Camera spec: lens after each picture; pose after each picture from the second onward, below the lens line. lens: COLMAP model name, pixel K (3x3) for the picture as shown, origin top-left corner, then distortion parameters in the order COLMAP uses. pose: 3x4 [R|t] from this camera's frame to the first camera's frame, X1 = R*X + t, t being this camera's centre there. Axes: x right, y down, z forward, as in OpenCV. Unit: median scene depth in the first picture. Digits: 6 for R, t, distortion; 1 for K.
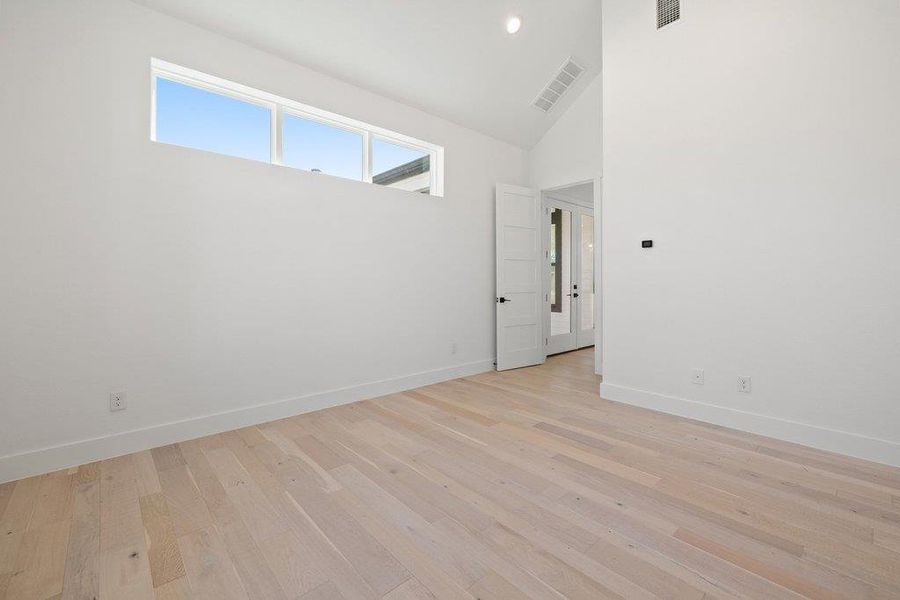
lens RADIAL K [[389.1, 0, 442.7], [0, 389.1, 283.2], [0, 0, 1]] dist [0.002395, 0.000511]
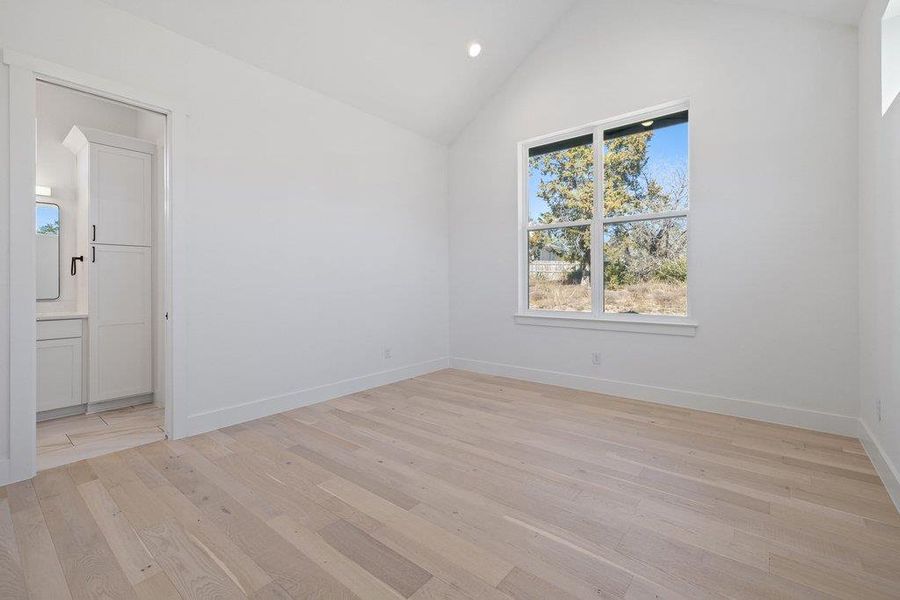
lens RADIAL K [[389.1, 0, 442.7], [0, 389.1, 283.2], [0, 0, 1]] dist [0.002395, 0.000511]
pose [[-0.989450, 0.004353, -0.144807, 0.375240], [0.003628, 0.999980, 0.005275, -0.009776], [0.144827, 0.004694, -0.989446, 1.945277]]
